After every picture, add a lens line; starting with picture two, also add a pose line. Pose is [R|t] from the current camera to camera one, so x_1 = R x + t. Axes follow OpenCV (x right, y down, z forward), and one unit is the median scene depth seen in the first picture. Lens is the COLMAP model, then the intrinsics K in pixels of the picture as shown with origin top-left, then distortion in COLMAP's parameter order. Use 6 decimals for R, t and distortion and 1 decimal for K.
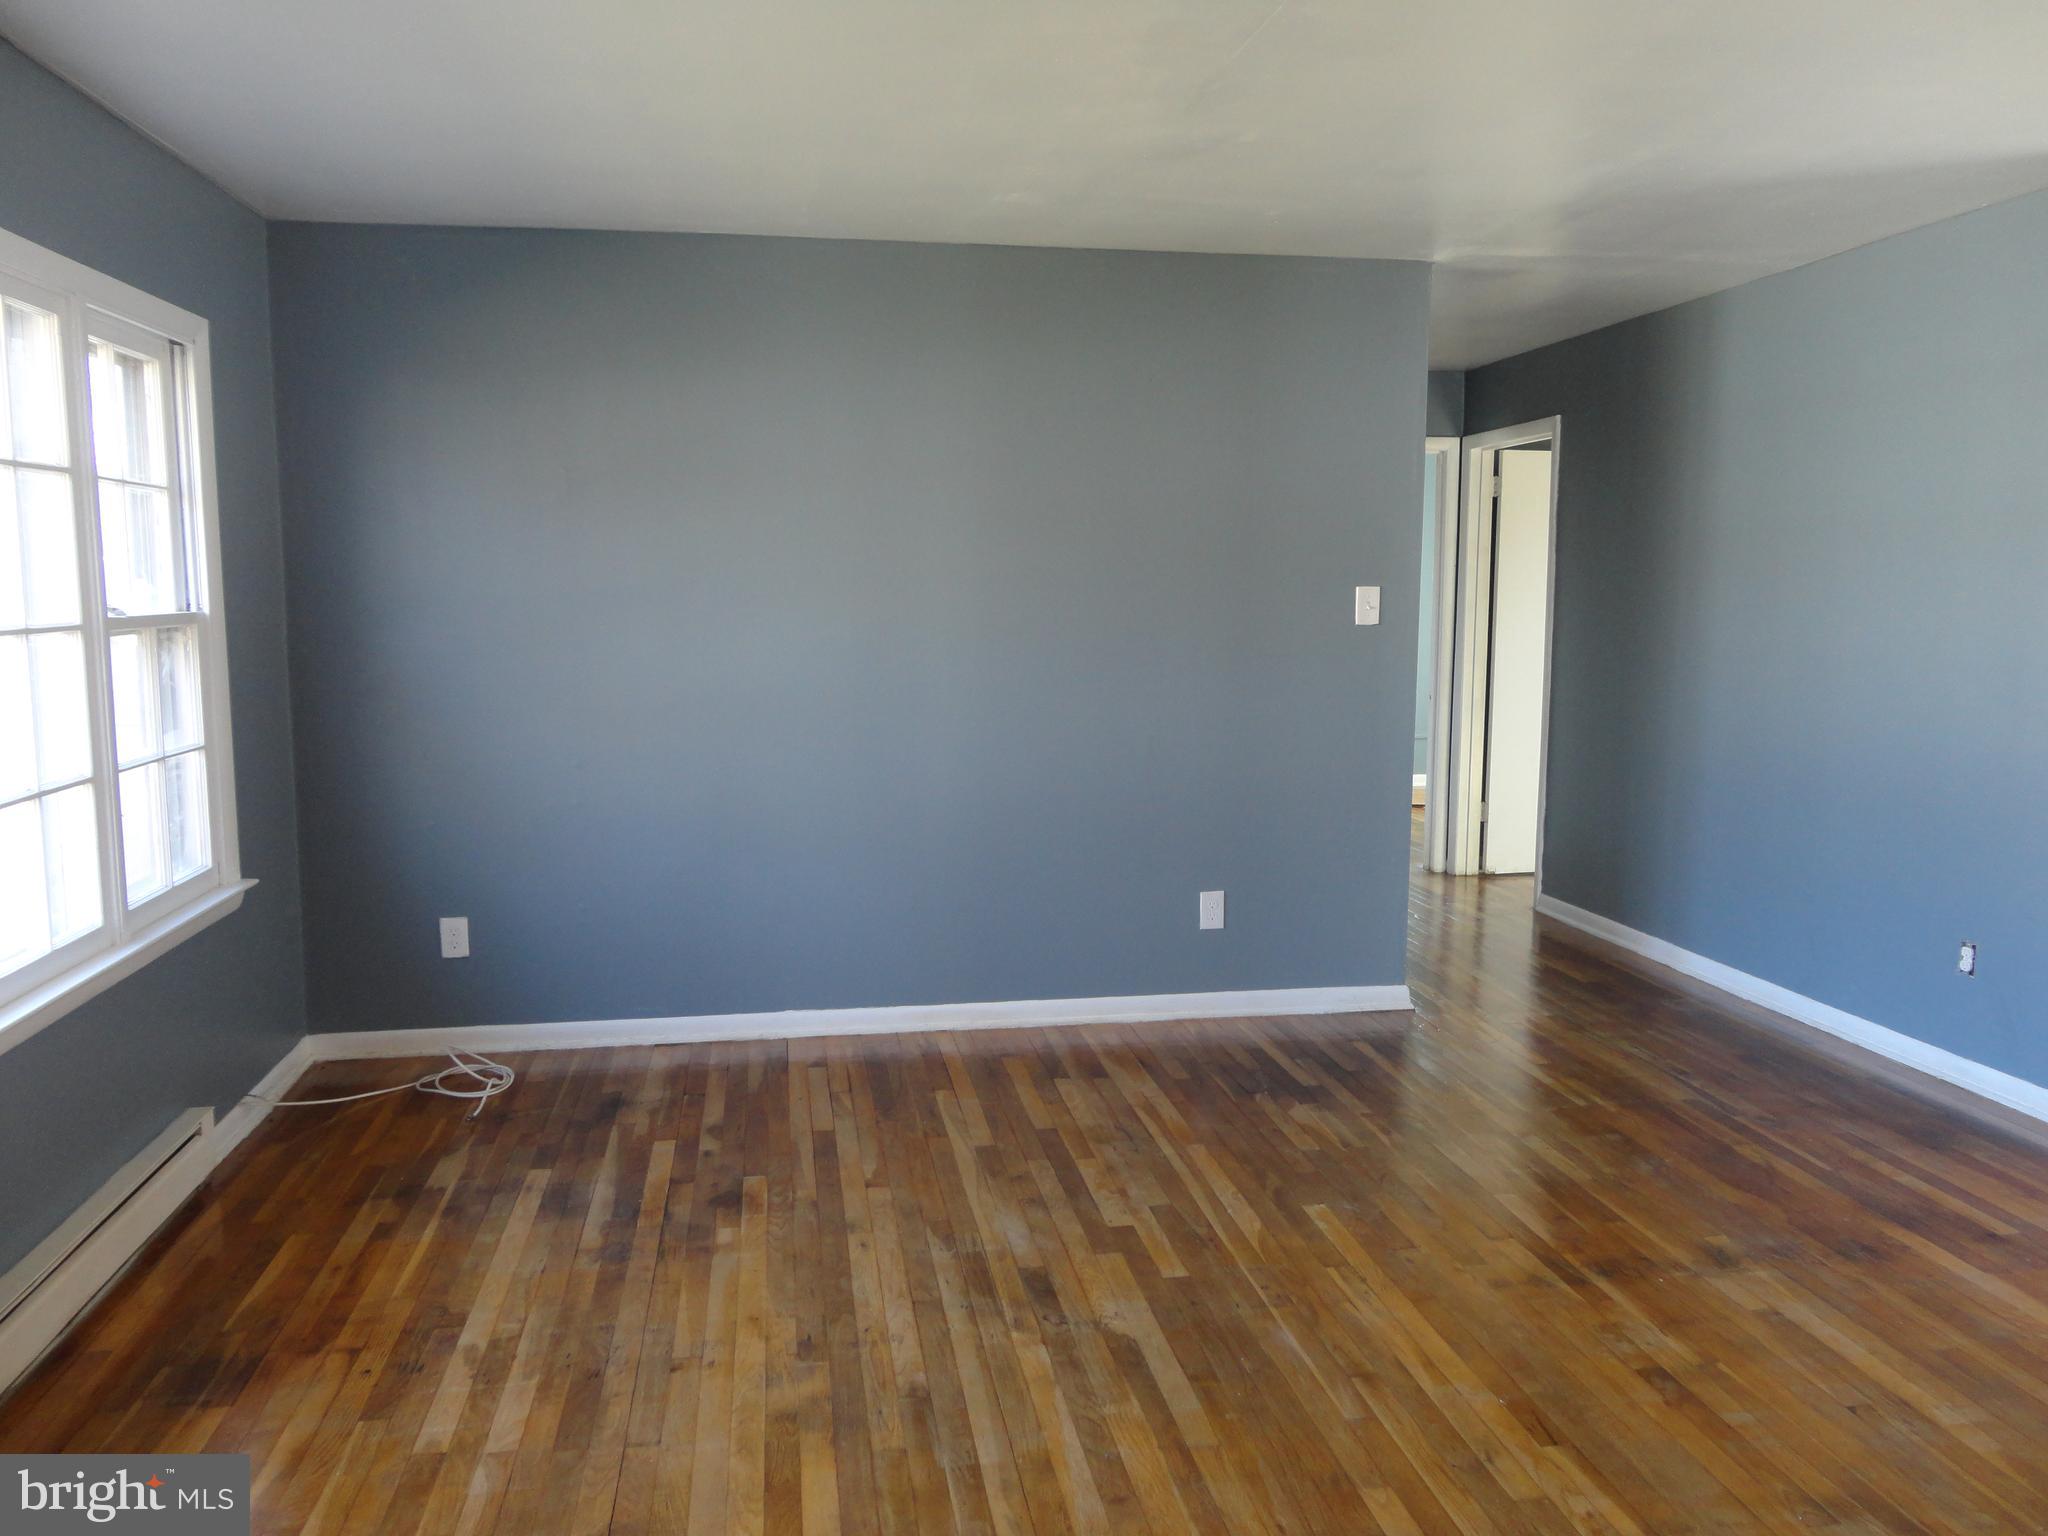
lens RADIAL K [[1505.7, 0, 1024.0], [0, 1505.7, 768.0], [0, 0, 1]] dist [-0.013699, 0.025960]
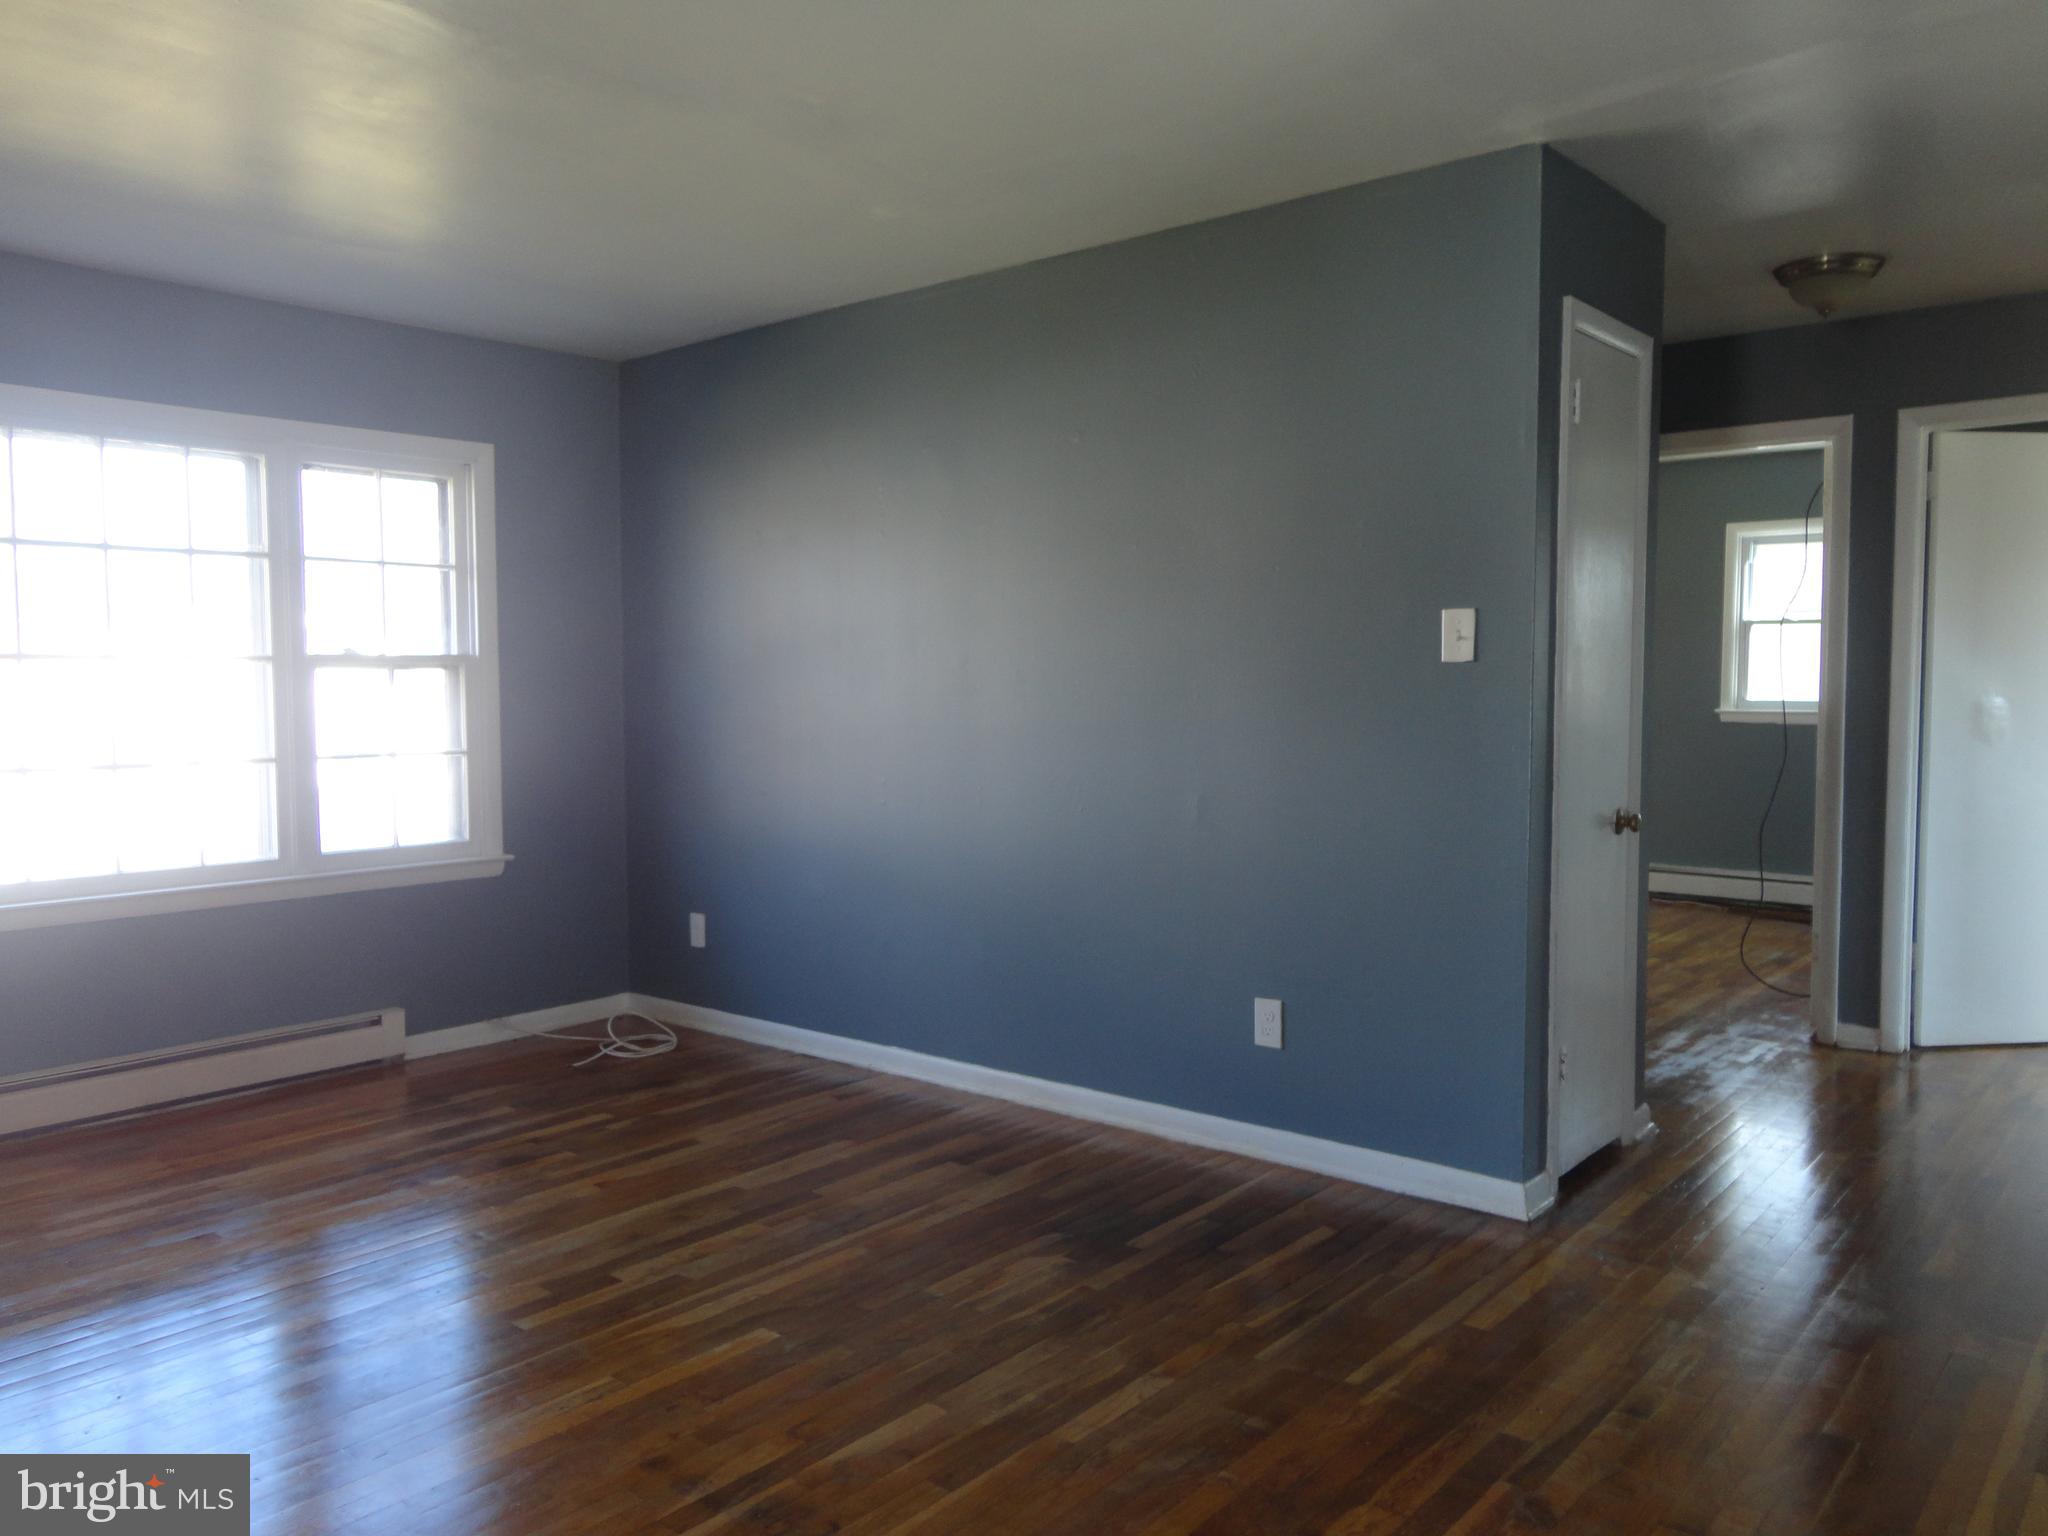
lens RADIAL K [[1505.7, 0, 1024.0], [0, 1505.7, 768.0], [0, 0, 1]] dist [-0.013699, 0.025960]
pose [[0.649608, 0.040751, -0.759176, 0.889032], [-0.082842, 0.996411, -0.017400, -0.020237], [0.755742, 0.074195, 0.650653, 0.523826]]
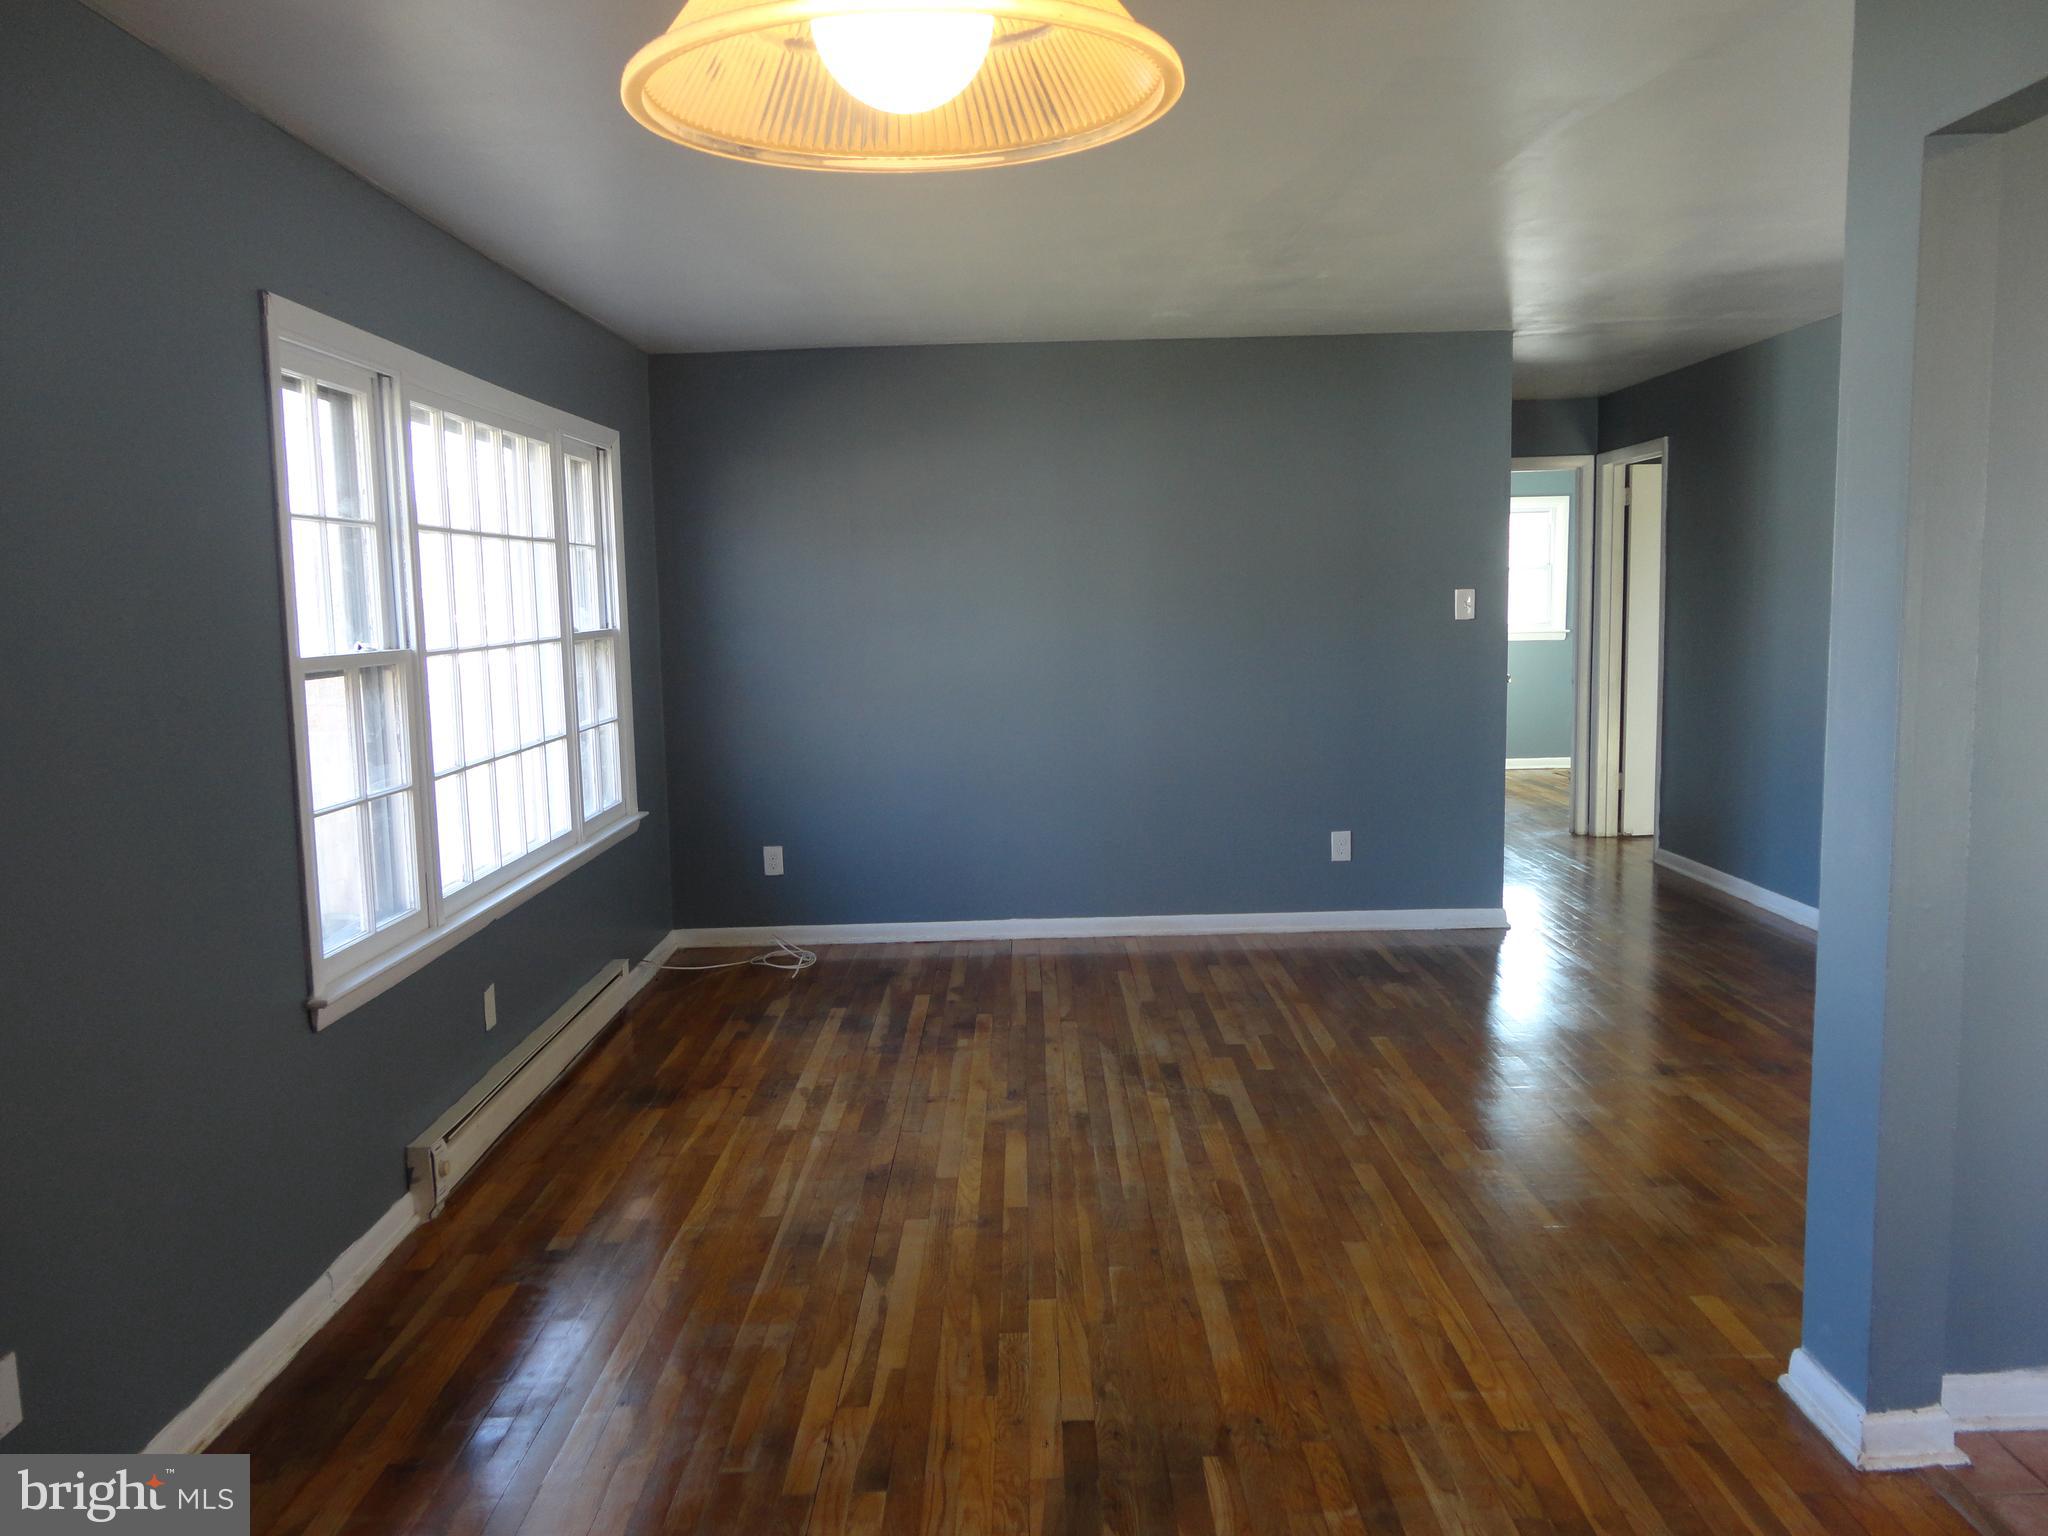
lens RADIAL K [[1505.7, 0, 1024.0], [0, 1505.7, 768.0], [0, 0, 1]] dist [-0.013699, 0.025960]
pose [[0.986288, -0.006473, -0.164905, 0.098362], [0.005826, 0.999973, -0.004412, 0.045052], [0.164929, 0.003391, 0.986300, -0.417946]]
